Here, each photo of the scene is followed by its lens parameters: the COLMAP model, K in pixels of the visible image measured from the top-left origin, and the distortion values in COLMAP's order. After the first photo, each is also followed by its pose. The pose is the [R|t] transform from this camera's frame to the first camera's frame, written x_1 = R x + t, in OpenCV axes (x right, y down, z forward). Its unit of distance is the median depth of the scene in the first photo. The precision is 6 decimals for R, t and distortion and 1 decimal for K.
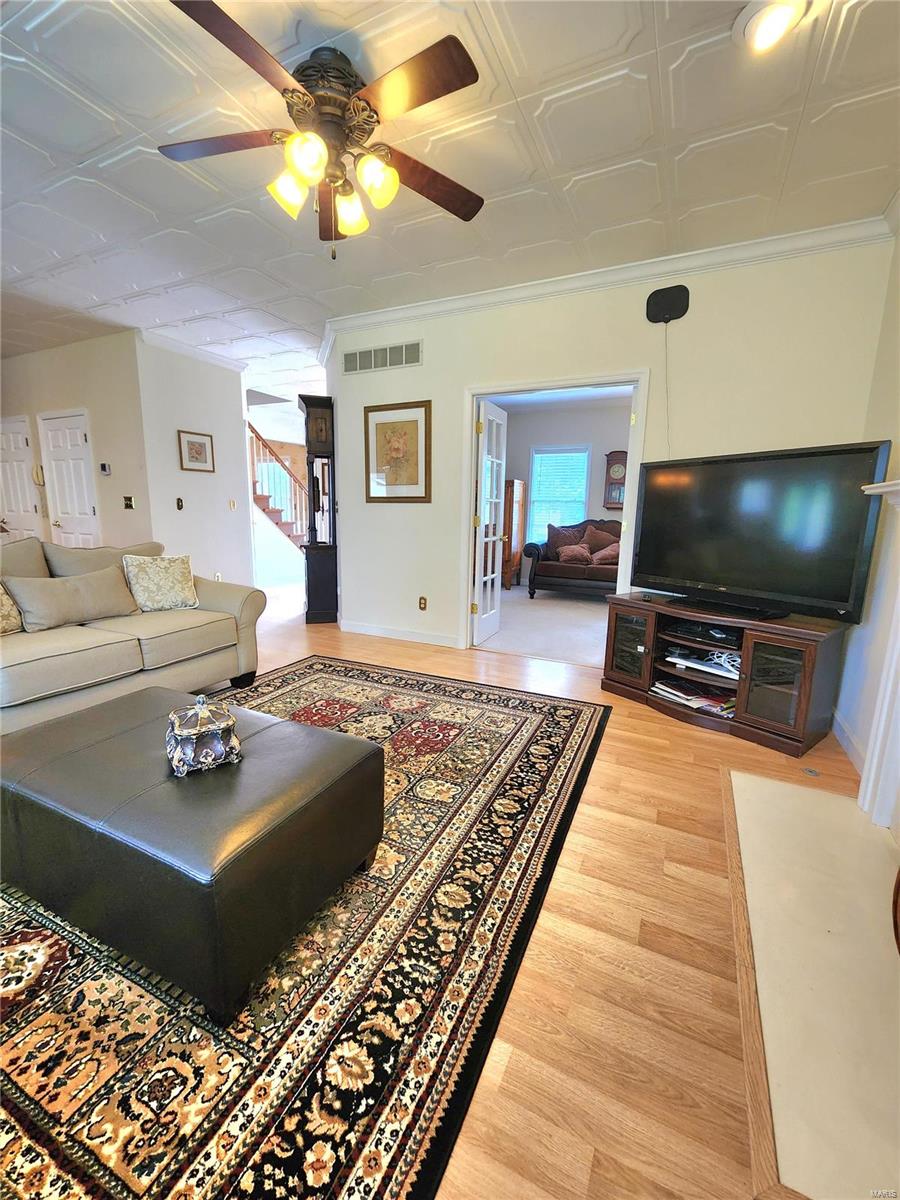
lens RADIAL K [[488.8, 0, 450.0], [0, 488.8, 600.0], [0, 0, 1]] dist [-0.001037, -0.000091]
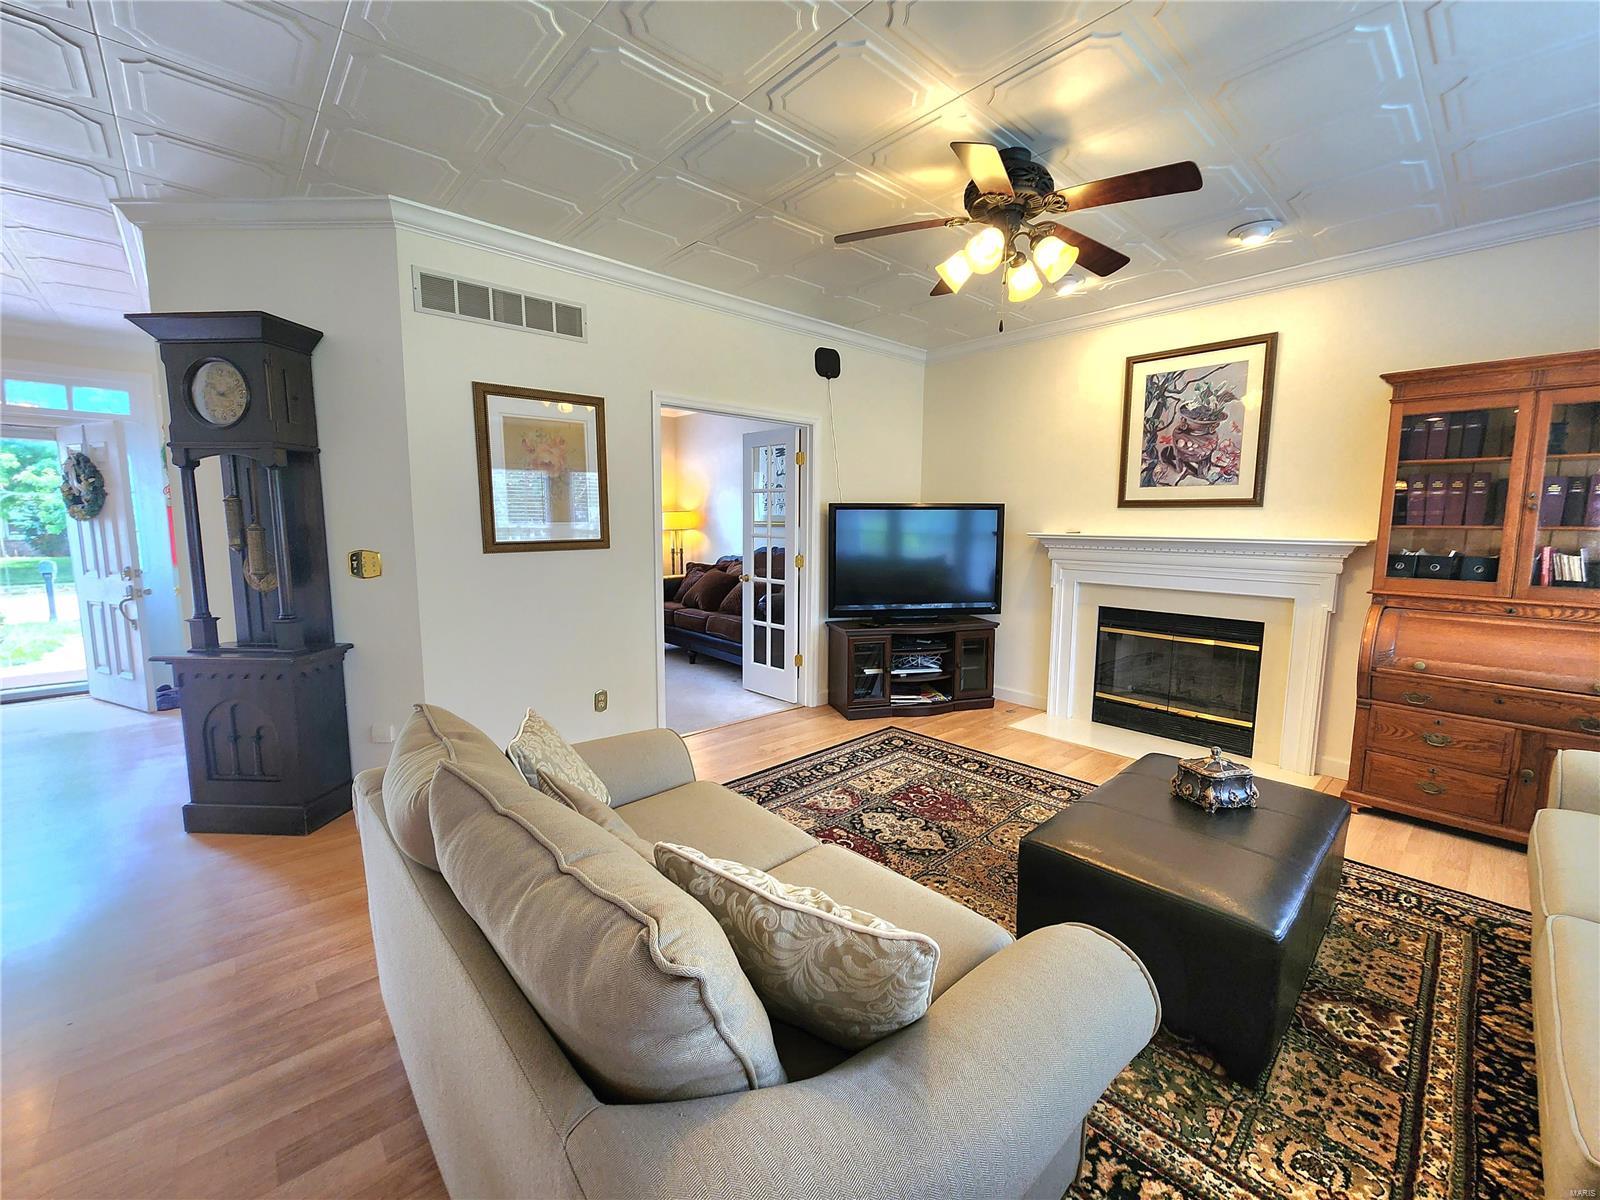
lens RADIAL K [[651.7, 0, 800.9], [0, 651.7, 594.4], [0, 0, 1]] dist [-0.001037, -0.000091]
pose [[0.366809, -0.126131, 0.921706, -1.075833], [0.170981, 0.983029, 0.066478, -0.209538], [-0.914449, 0.133209, 0.382150, 0.595218]]
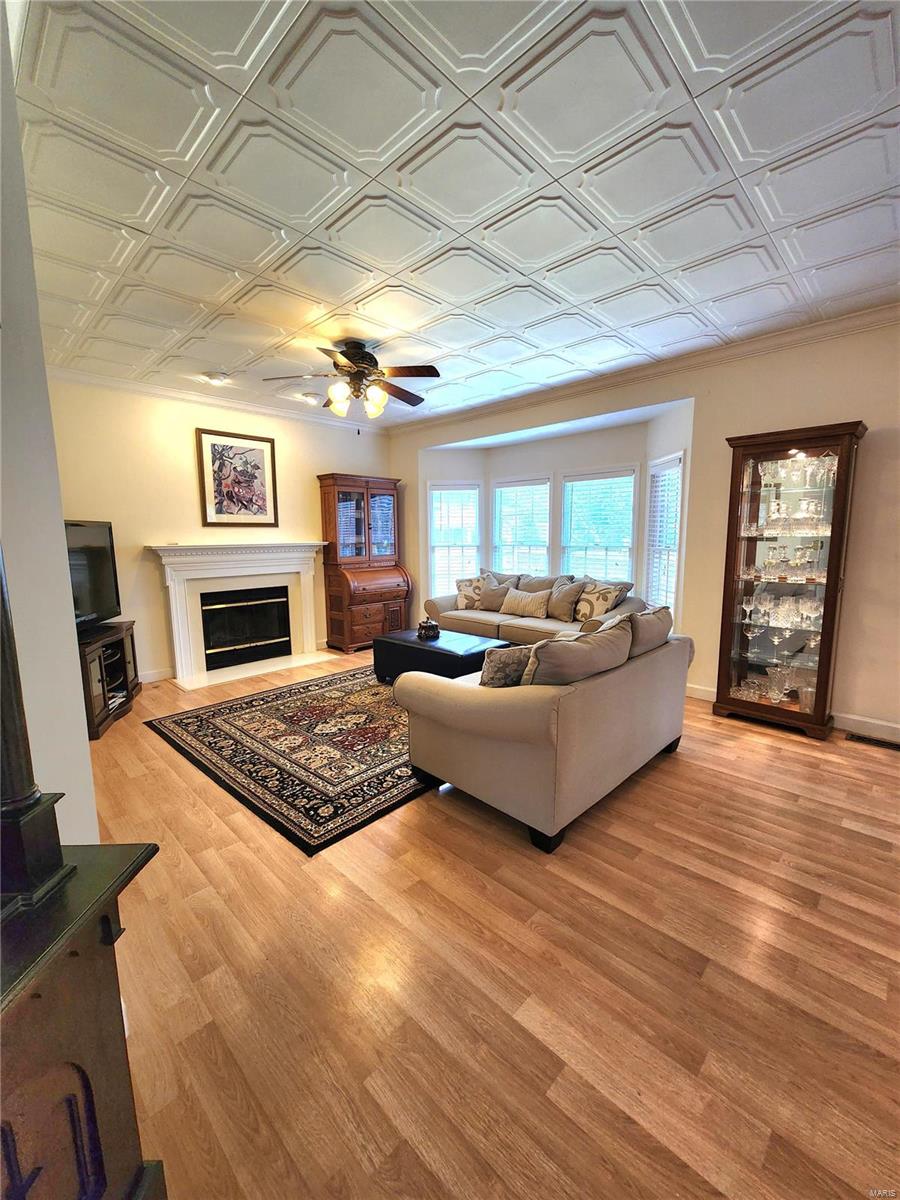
lens RADIAL K [[488.8, 0, 450.0], [0, 488.8, 600.0], [0, 0, 1]] dist [-0.001037, -0.000091]
pose [[-0.950455, -0.051155, 0.306623, -0.765277], [0.047689, 0.950698, 0.306431, -0.415189], [-0.307181, 0.305871, -0.901156, 1.797044]]
